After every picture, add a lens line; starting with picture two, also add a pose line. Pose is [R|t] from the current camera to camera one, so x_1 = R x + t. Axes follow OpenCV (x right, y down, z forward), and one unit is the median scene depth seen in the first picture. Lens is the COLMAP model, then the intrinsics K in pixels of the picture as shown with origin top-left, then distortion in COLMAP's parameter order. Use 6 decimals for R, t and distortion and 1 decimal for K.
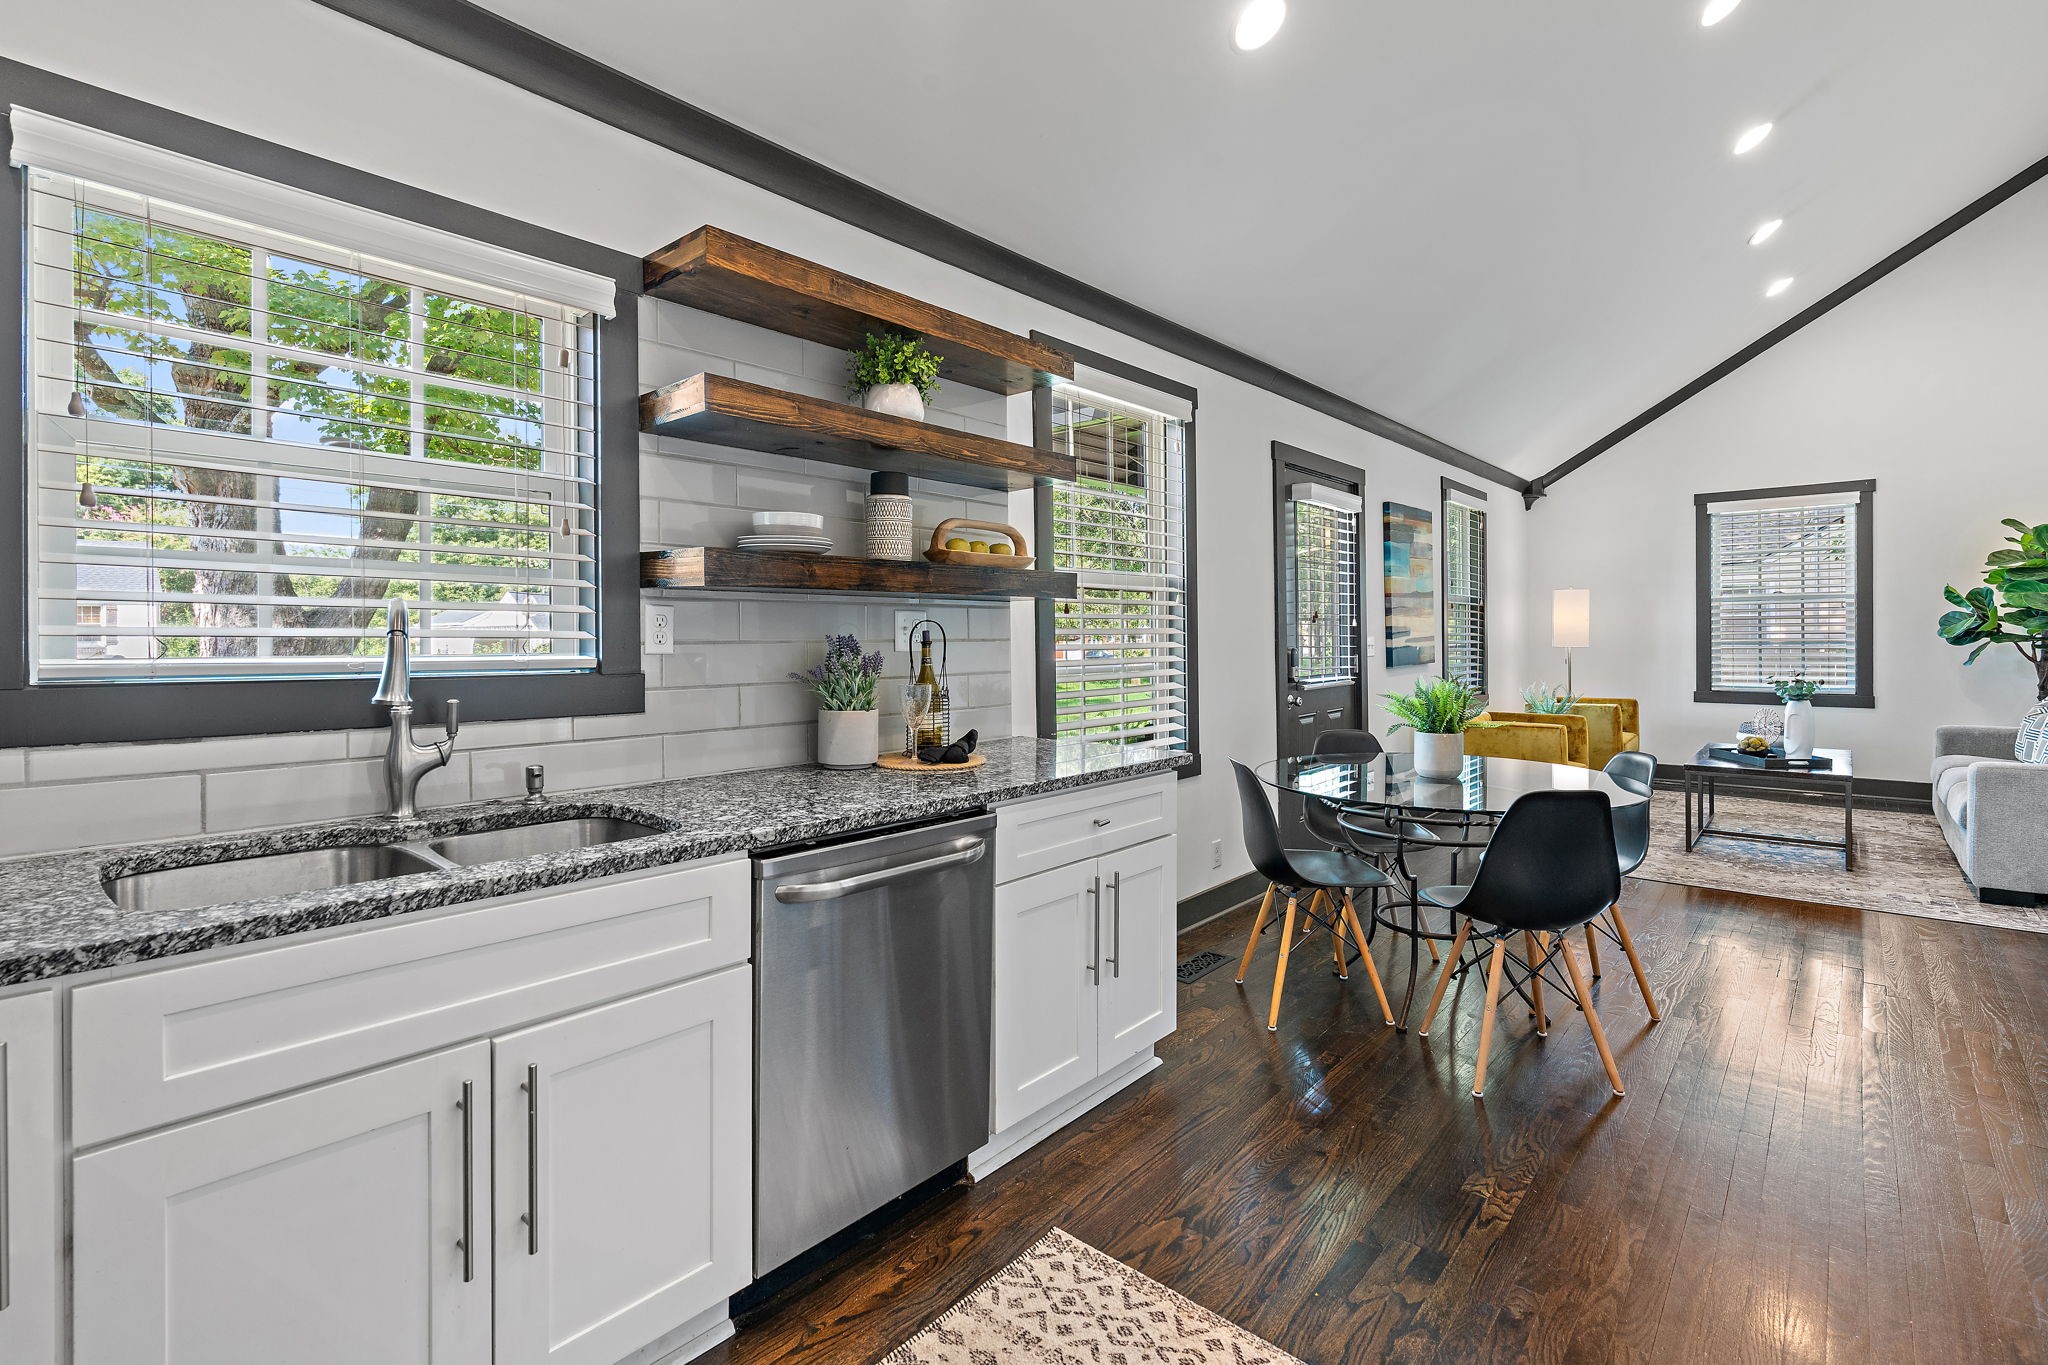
lens RADIAL K [[929.6, 0, 1042.7], [0, 929.6, 636.1], [0, 0, 1]] dist [0.000399, 0.000517]
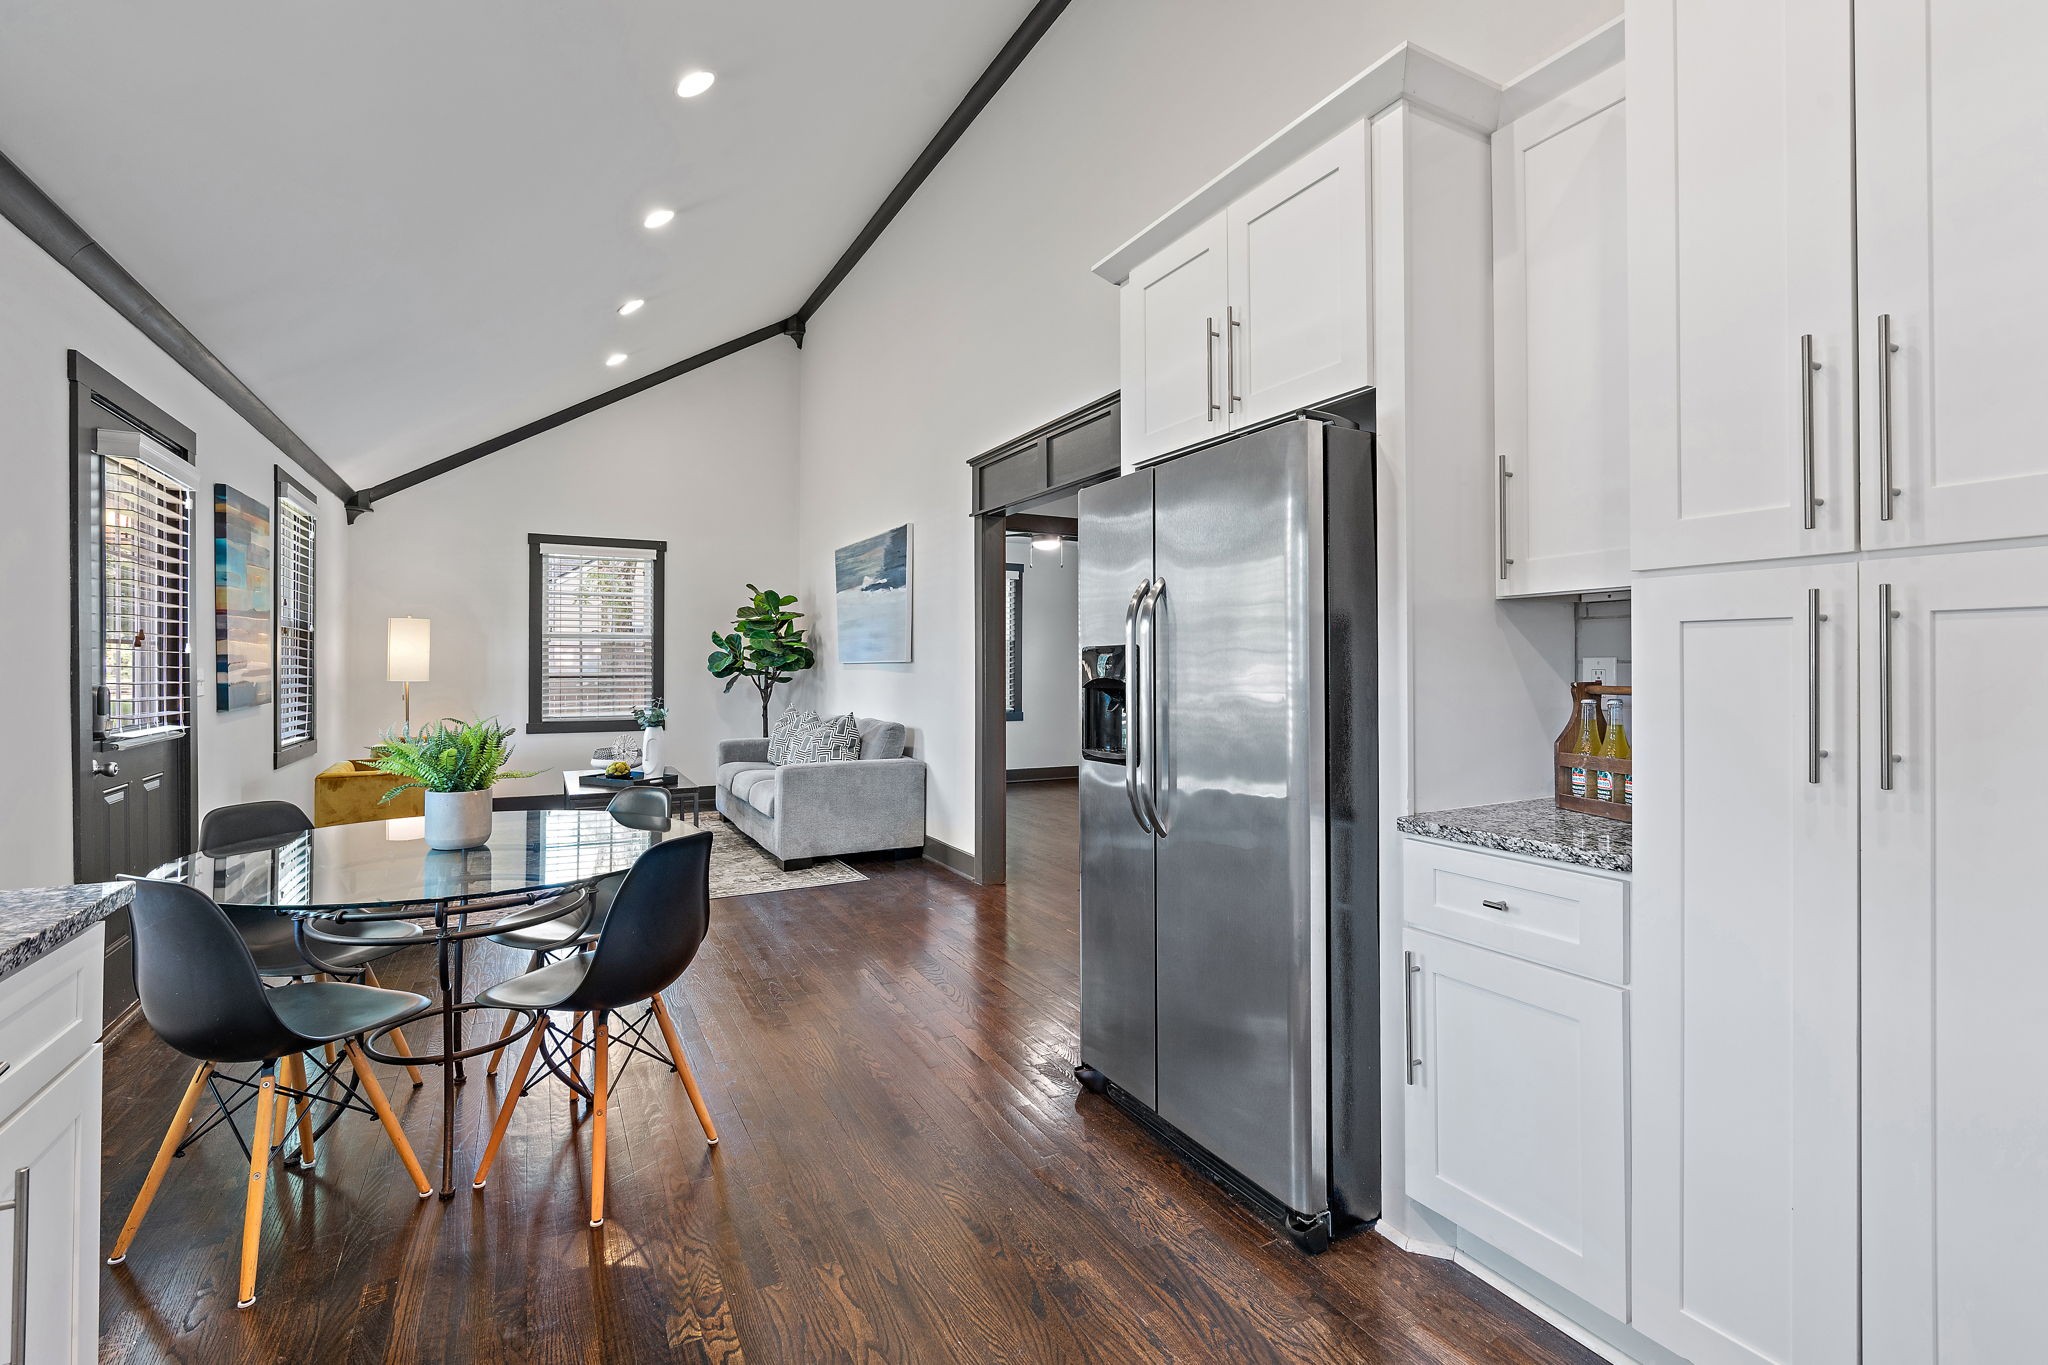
lens RADIAL K [[923.3, 0, 1025.8], [0, 923.3, 661.1], [0, 0, 1]] dist [-0.011215, 0.000160]
pose [[0.364567, 0.012356, 0.931095, -0.060729], [-0.002407, 0.999921, -0.012327, 0.001632], [-0.931174, 0.002253, 0.364568, 0.136055]]
